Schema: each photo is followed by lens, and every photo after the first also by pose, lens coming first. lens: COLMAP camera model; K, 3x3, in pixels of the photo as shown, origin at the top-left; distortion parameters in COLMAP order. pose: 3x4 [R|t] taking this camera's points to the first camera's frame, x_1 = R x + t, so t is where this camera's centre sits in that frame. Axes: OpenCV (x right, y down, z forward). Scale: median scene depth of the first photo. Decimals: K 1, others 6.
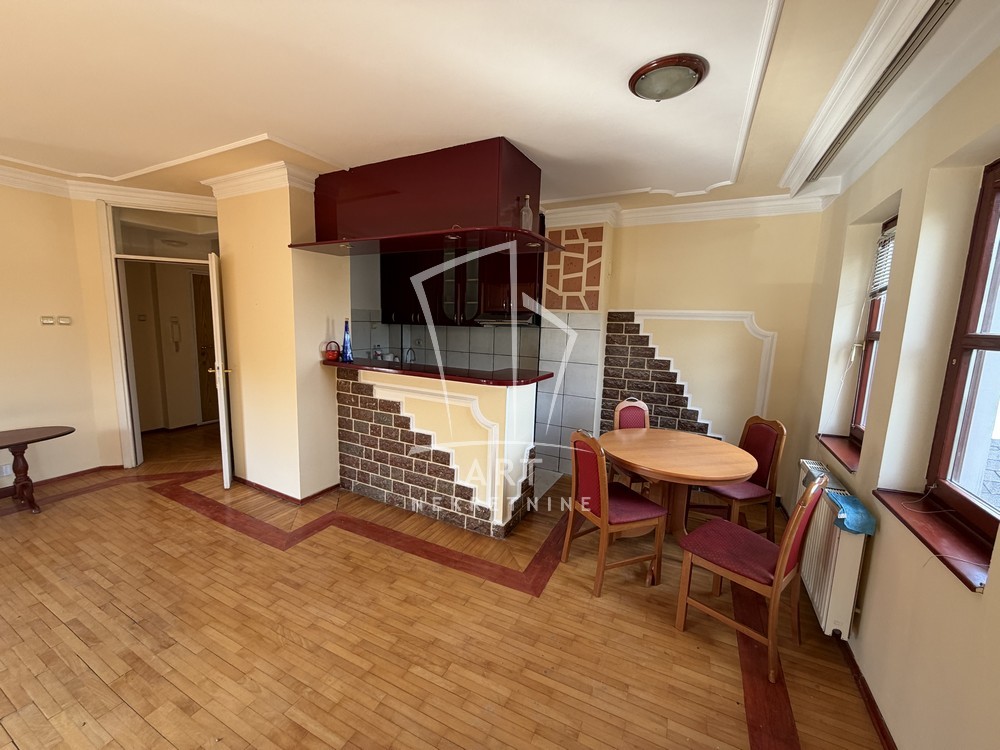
lens RADIAL K [[398.3, 0, 495.5], [0, 398.3, 374.7], [0, 0, 1]] dist [-0.001885, 0.000574]
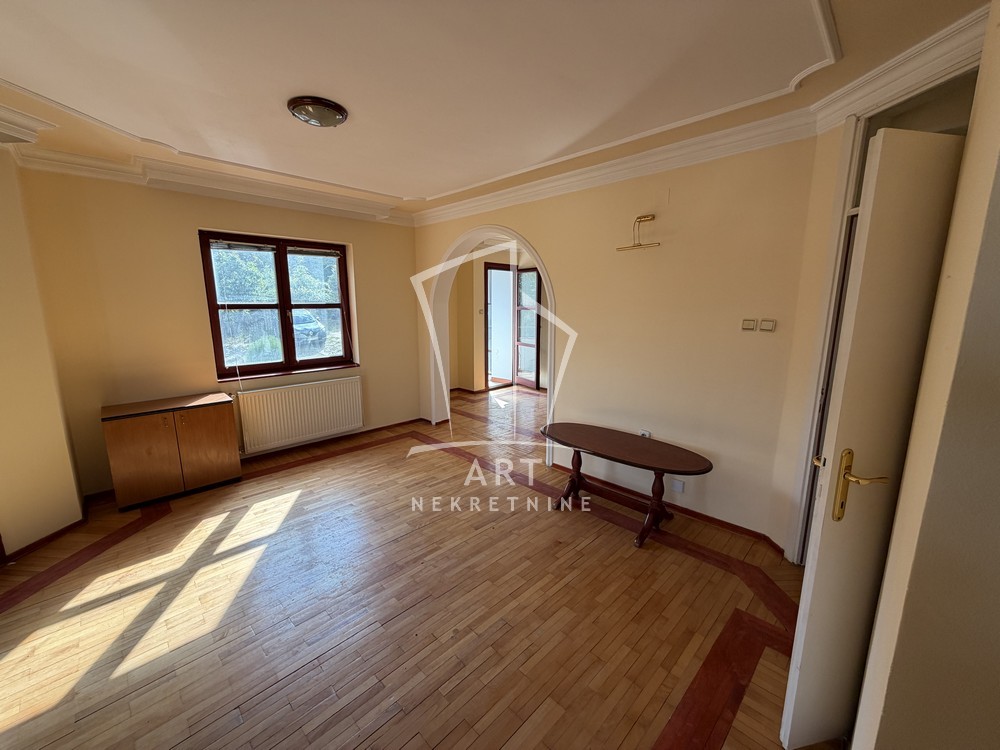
lens RADIAL K [[398.3, 0, 496.9], [0, 398.3, 375.0], [0, 0, 1]] dist [-0.001885, 0.000574]
pose [[-0.304012, 0.140118, -0.942308, -0.253399], [-0.139488, 0.971918, 0.189523, -0.117195], [0.942401, 0.189058, -0.275929, 0.758946]]
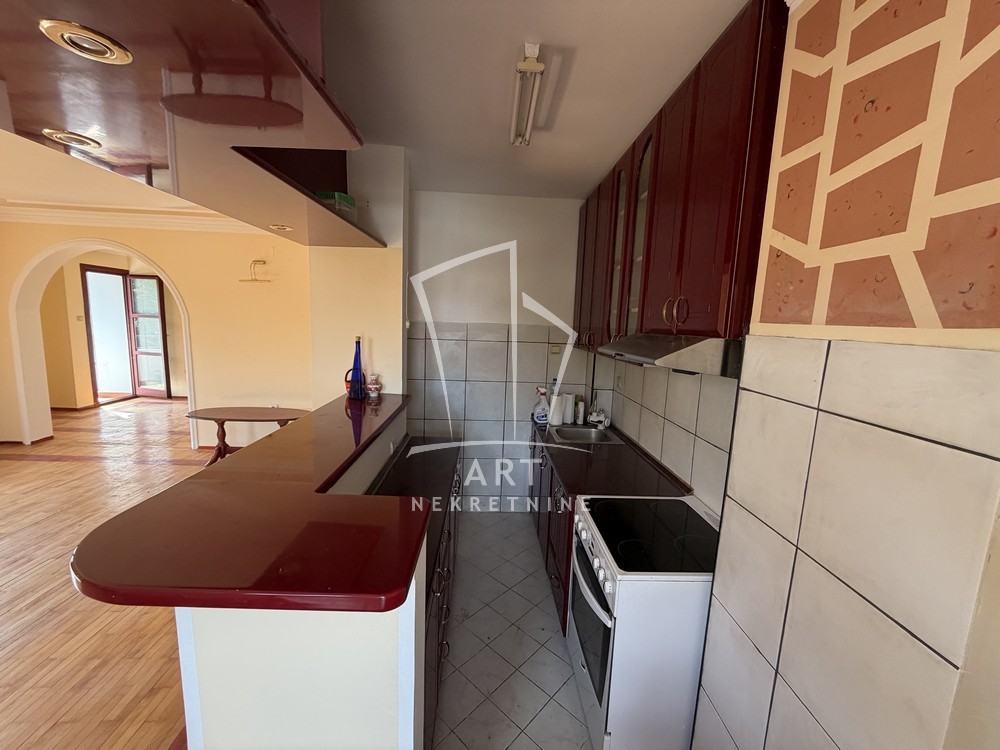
lens RADIAL K [[398.3, 0, 497.1], [0, 398.3, 374.9], [0, 0, 1]] dist [-0.001885, 0.000574]
pose [[0.488855, 0.108947, -0.865536, 0.319741], [-0.144567, 0.988570, 0.042781, -0.132320], [0.860303, 0.104214, 0.499017, 0.818045]]
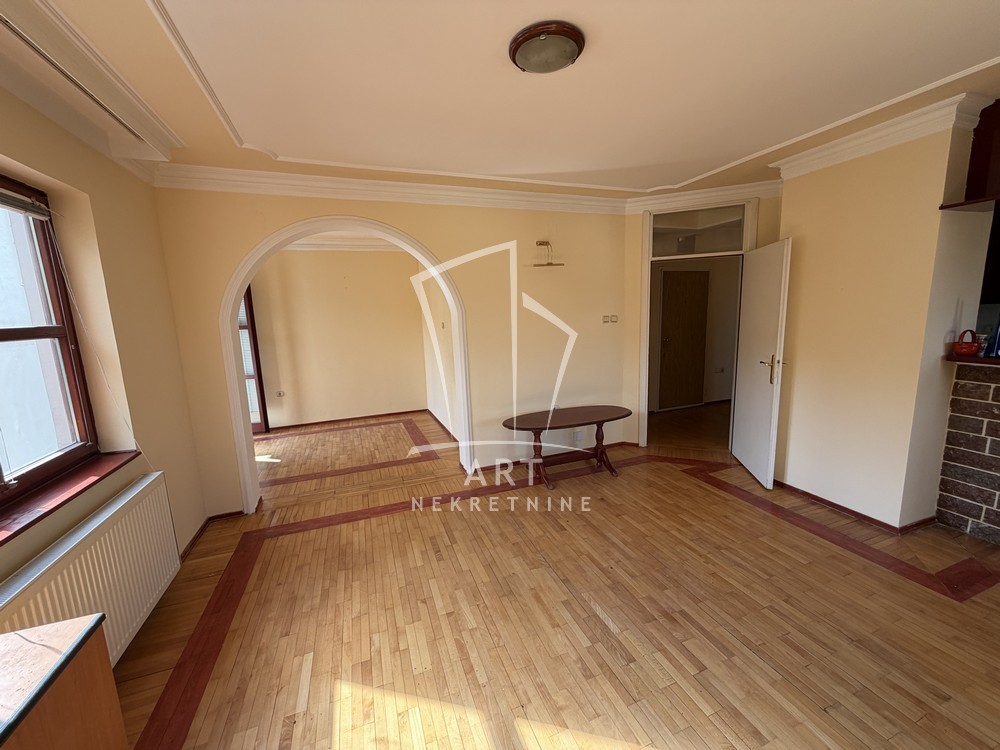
lens RADIAL K [[398.3, 0, 496.2], [0, 398.3, 374.1], [0, 0, 1]] dist [-0.001885, 0.000574]
pose [[0.737073, 0.048001, -0.674107, -0.526192], [-0.033837, 0.998845, 0.034127, 0.002889], [0.674966, -0.002344, 0.737845, -0.134609]]
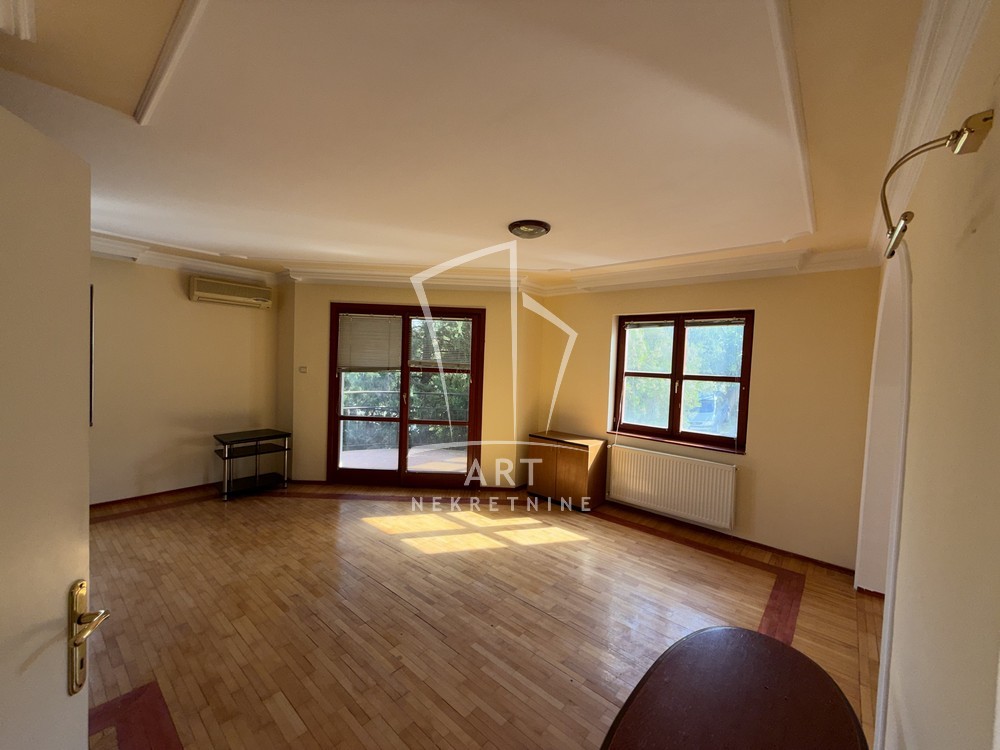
lens RADIAL K [[398.3, 0, 496.2], [0, 398.3, 371.0], [0, 0, 1]] dist [-0.001885, 0.000574]
pose [[-0.969845, -0.075078, 0.231872, -0.961398], [-0.036713, 0.985519, 0.165543, -0.203347], [-0.240943, 0.152038, -0.958557, 1.107007]]
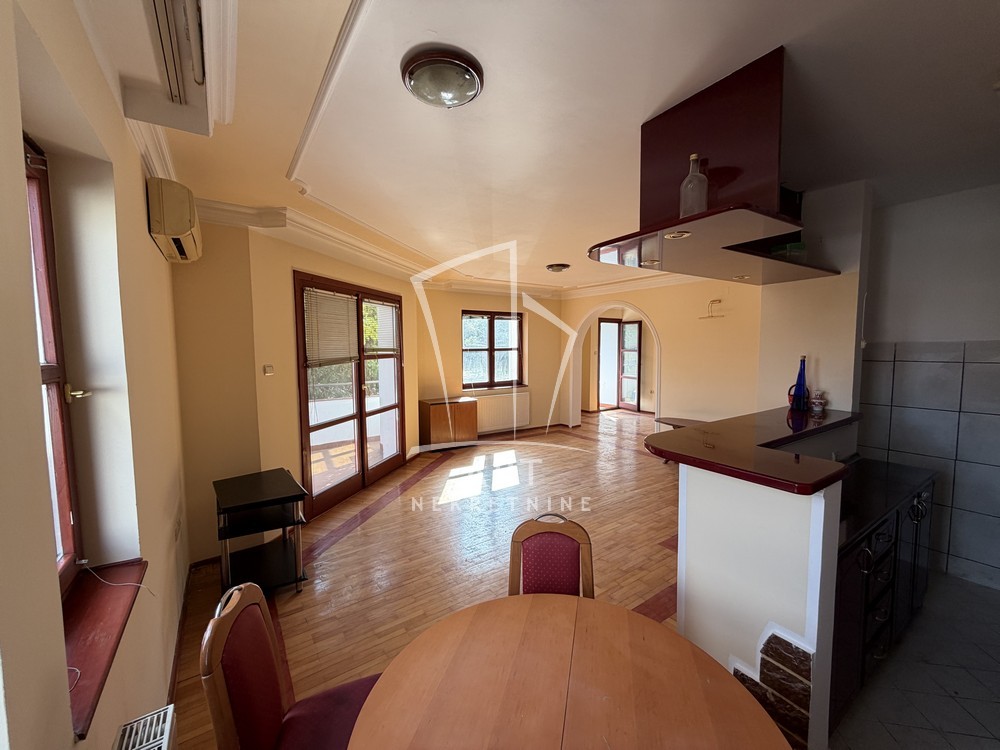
lens RADIAL K [[398.3, 0, 496.2], [0, 398.3, 375.3], [0, 0, 1]] dist [-0.001885, 0.000574]
pose [[-0.483031, 0.037108, -0.874817, 0.574662], [-0.129526, 0.985081, 0.113303, -0.107432], [0.865970, 0.168041, -0.471018, 0.798627]]
